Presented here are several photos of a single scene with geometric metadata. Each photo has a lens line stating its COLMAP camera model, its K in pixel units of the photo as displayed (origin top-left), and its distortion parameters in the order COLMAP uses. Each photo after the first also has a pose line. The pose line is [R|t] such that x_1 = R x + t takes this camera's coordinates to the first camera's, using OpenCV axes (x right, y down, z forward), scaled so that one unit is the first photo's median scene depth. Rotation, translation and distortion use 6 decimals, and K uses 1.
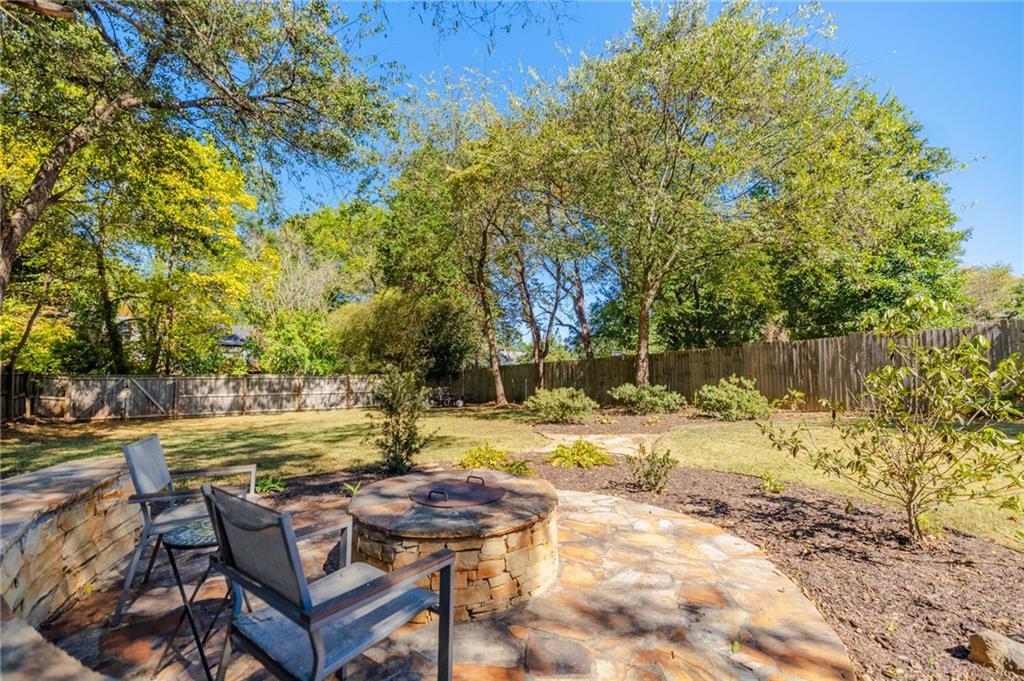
lens RADIAL K [[431.9, 0, 516.8], [0, 431.9, 334.8], [0, 0, 1]] dist [0.004603, 0.000340]
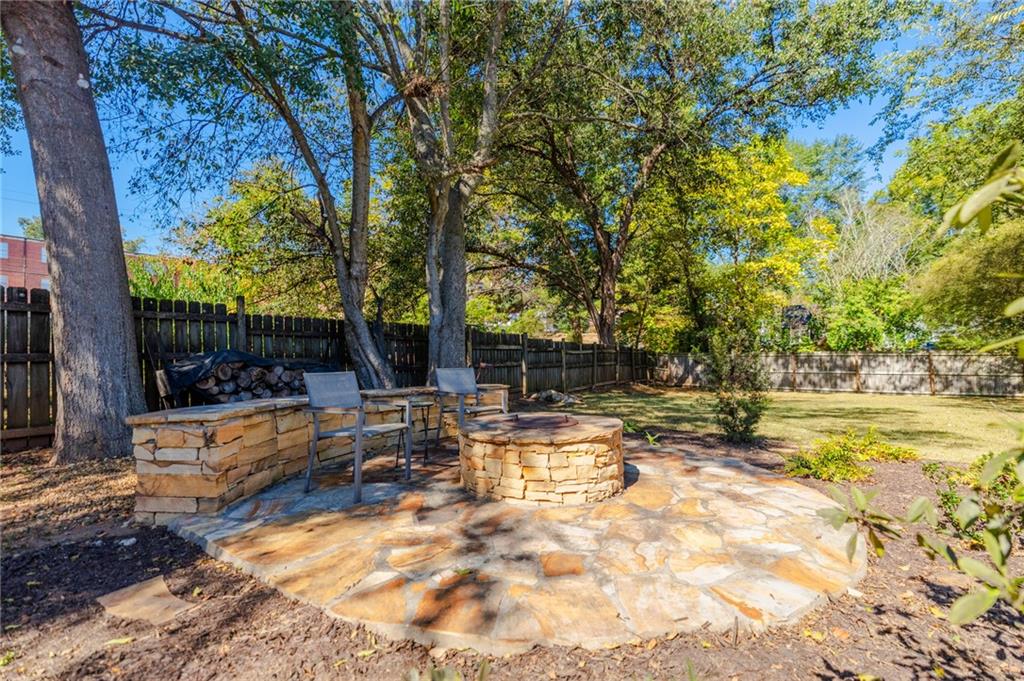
lens RADIAL K [[431.1, 0, 514.2], [0, 431.1, 338.9], [0, 0, 1]] dist [0.002187, 0.000118]
pose [[0.286148, -0.045855, -0.957088, 0.152303], [0.091892, 0.995564, -0.020224, 0.021858], [0.953769, -0.082162, 0.289092, 0.088223]]
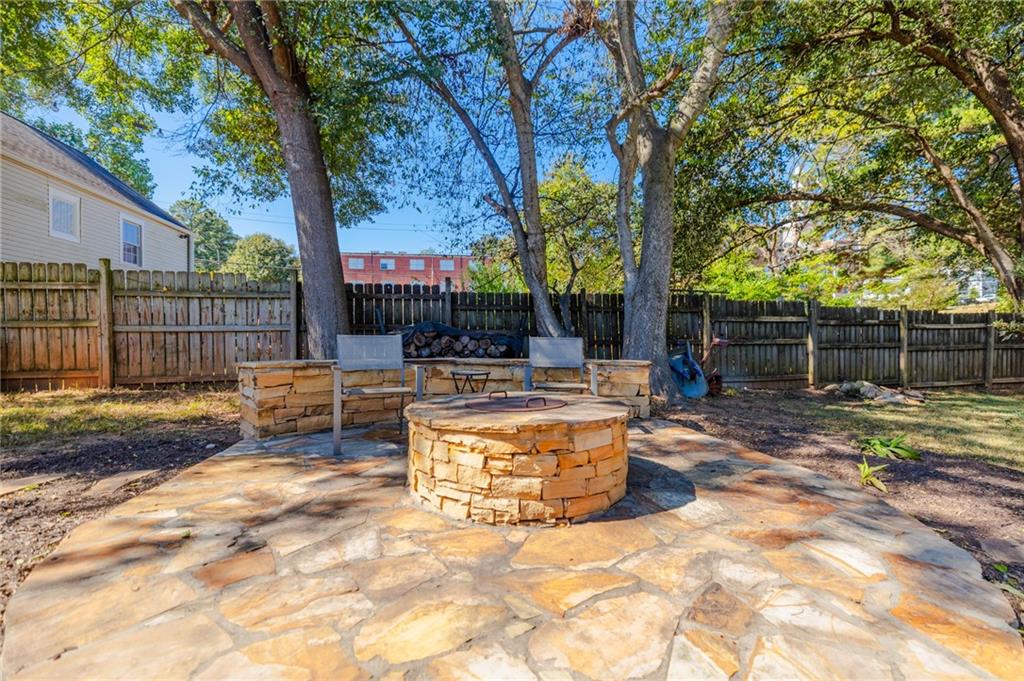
lens RADIAL K [[431.9, 0, 516.8], [0, 431.9, 334.8], [0, 0, 1]] dist [0.004603, 0.000340]
pose [[-0.455157, -0.010615, -0.890348, 0.102620], [0.074037, 0.996015, -0.049724, 0.038990], [0.887328, -0.088551, -0.452558, 0.210758]]
